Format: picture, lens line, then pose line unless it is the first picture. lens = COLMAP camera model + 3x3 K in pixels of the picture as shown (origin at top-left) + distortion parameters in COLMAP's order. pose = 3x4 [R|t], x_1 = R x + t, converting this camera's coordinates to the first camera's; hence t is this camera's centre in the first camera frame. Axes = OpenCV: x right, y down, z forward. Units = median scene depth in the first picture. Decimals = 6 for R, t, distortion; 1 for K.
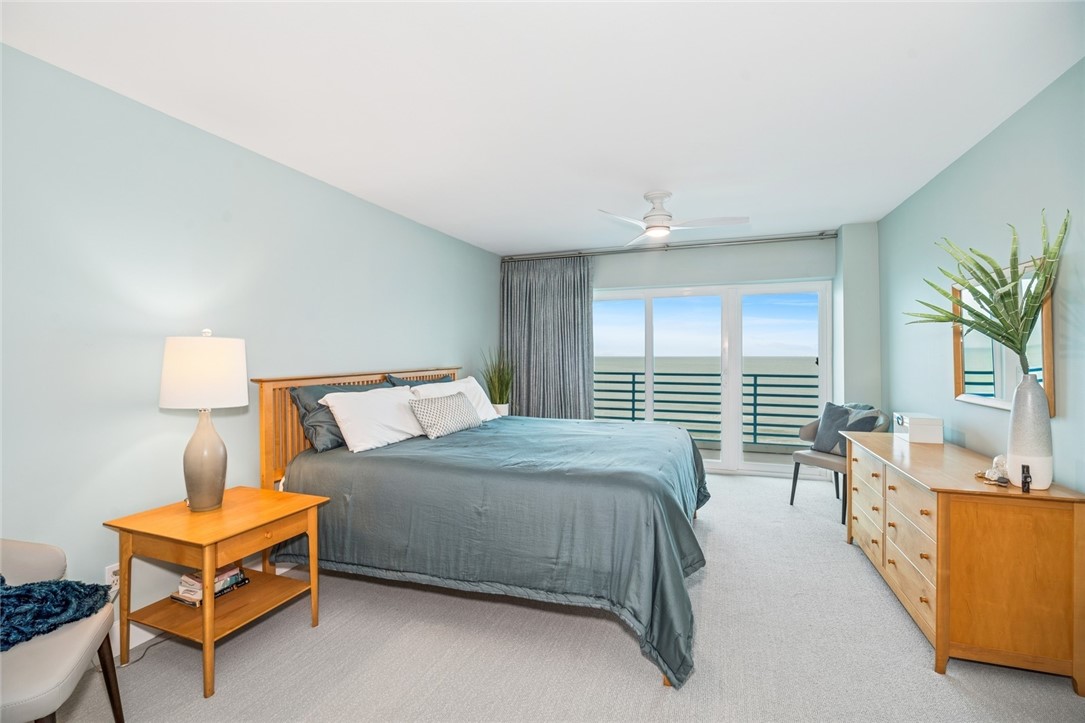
lens RADIAL K [[475.2, 0, 545.6], [0, 475.2, 356.2], [0, 0, 1]] dist [-0.016789, -0.000122]
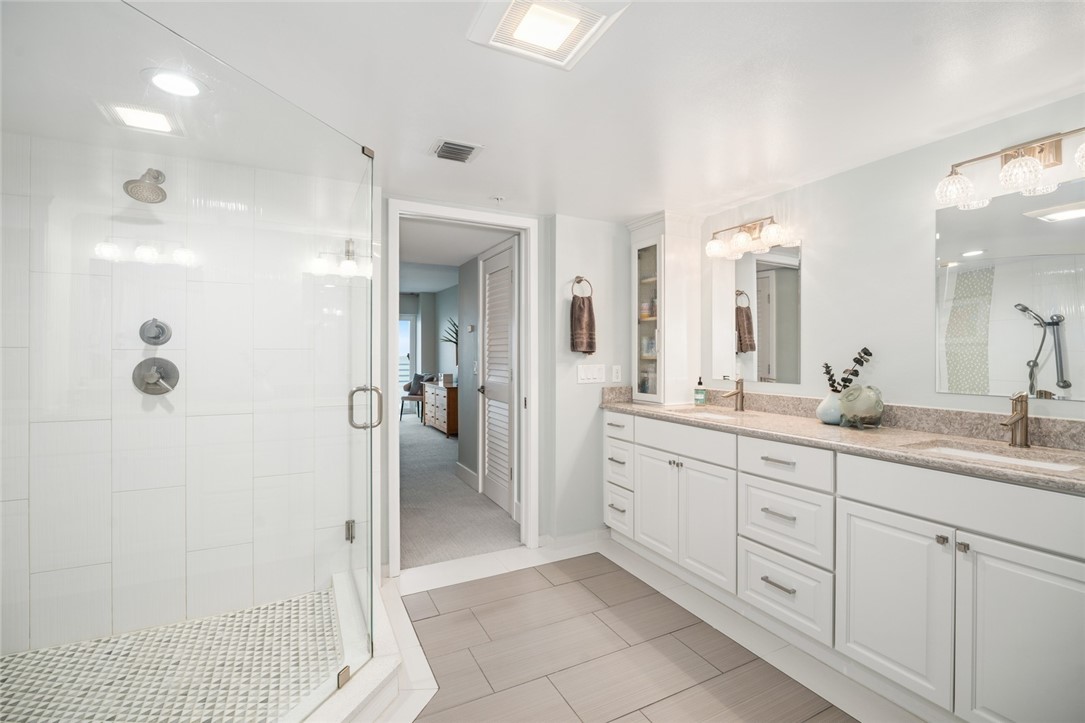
lens RADIAL K [[475.2, 0, 545.6], [0, 475.2, 356.2], [0, 0, 1]] dist [-0.016789, -0.000122]
pose [[0.667706, -0.001820, 0.744423, -0.698648], [-0.003678, 0.999977, 0.005744, 0.003259], [-0.744416, -0.006573, 0.667683, -1.011283]]
